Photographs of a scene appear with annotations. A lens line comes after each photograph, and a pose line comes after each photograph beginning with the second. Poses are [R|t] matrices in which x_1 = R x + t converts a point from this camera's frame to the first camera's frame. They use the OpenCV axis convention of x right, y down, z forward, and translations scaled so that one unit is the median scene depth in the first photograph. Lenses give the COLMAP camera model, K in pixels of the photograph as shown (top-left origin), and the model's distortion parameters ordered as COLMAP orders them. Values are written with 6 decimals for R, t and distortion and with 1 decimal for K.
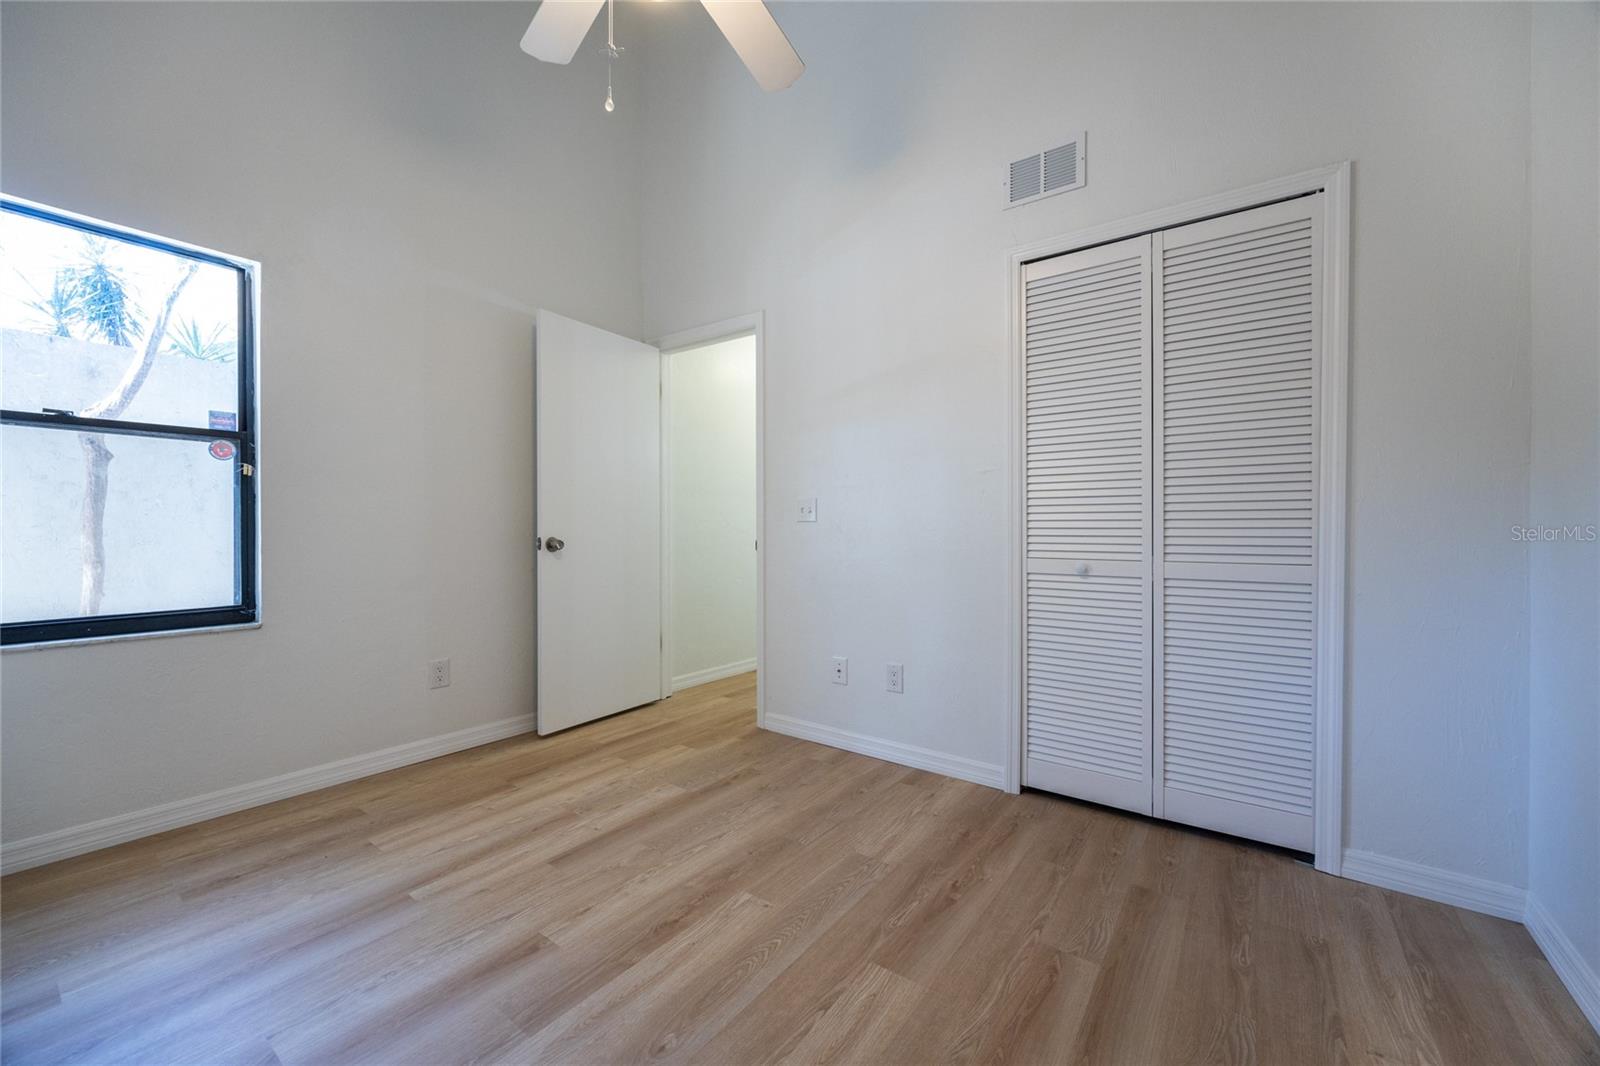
lens RADIAL K [[634.9, 0, 800.0], [0, 634.9, 533.0], [0, 0, 1]] dist [-0.001082, -0.000081]
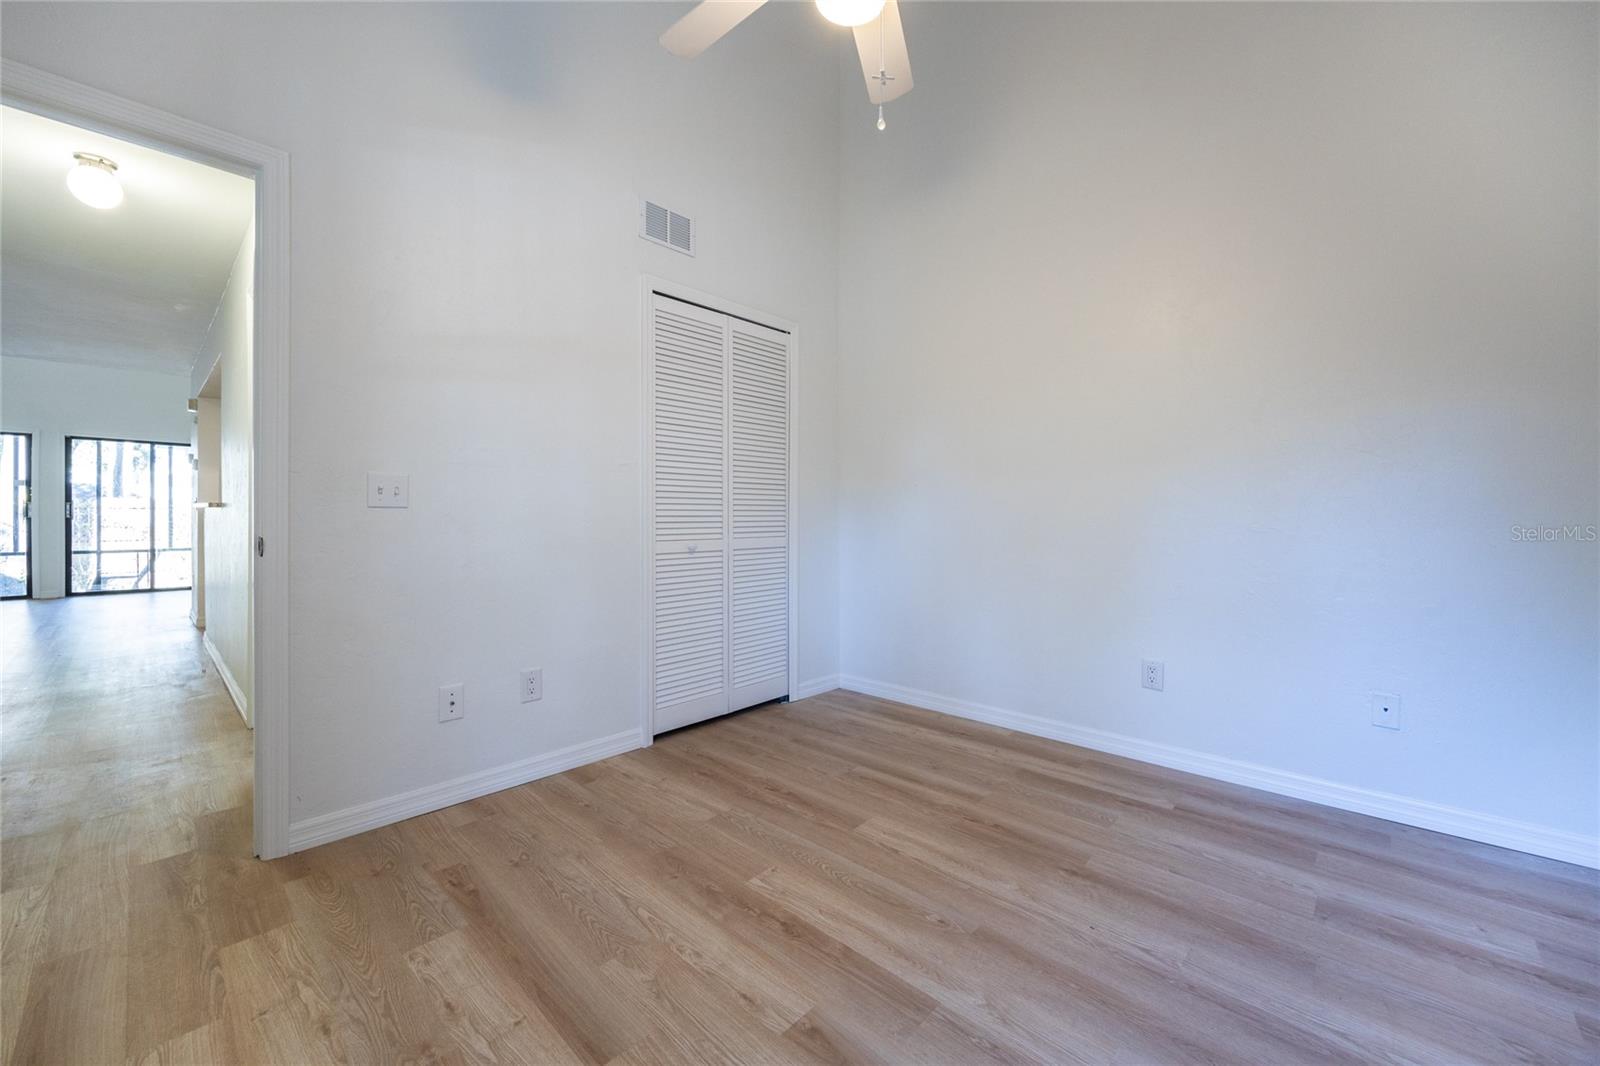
lens RADIAL K [[624.8, 0, 836.8], [0, 624.8, 510.8], [0, 0, 1]] dist [-0.002159, -0.000441]
pose [[0.076681, 0.005341, 0.997041, -0.971076], [0.006962, 0.999958, -0.005892, -0.010132], [-0.997031, 0.007393, 0.076641, 0.715762]]
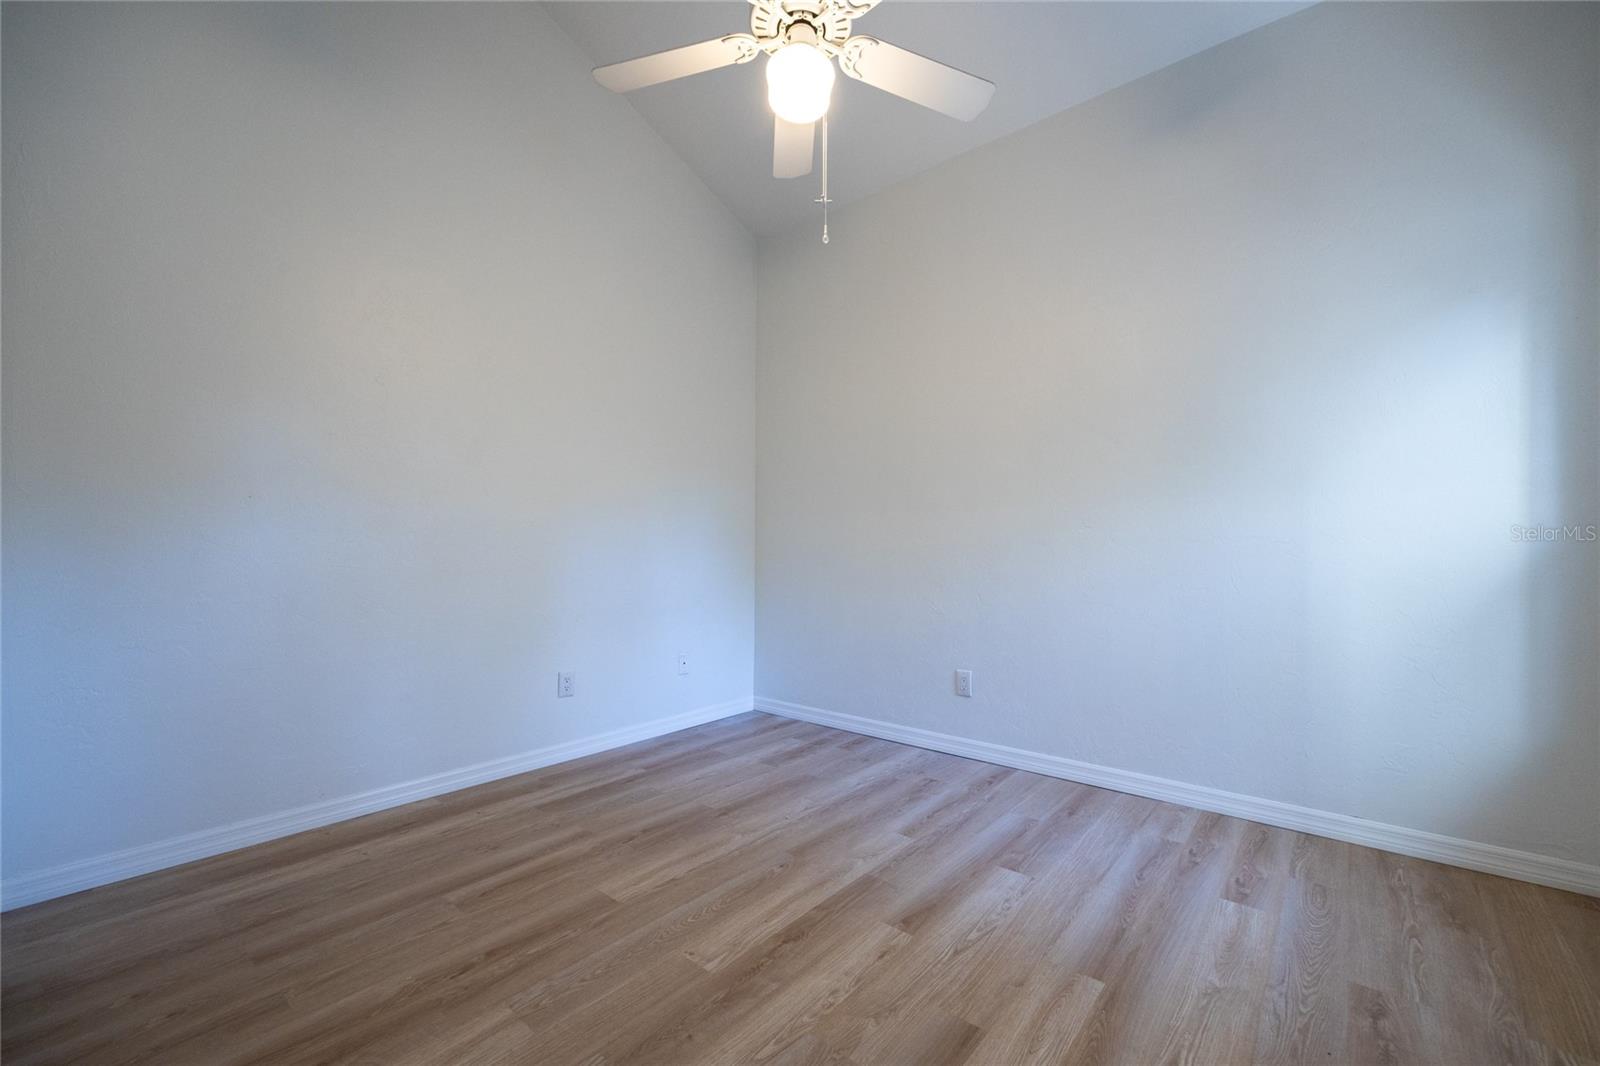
lens RADIAL K [[622.4, 0, 799.4], [0, 622.4, 517.8], [0, 0, 1]] dist [-0.001246, 0.000009]
pose [[-0.997415, -0.003452, 0.071769, -0.243491], [-0.006515, 0.999076, -0.042482, -0.012951], [-0.071556, -0.042840, -0.996516, 1.705088]]
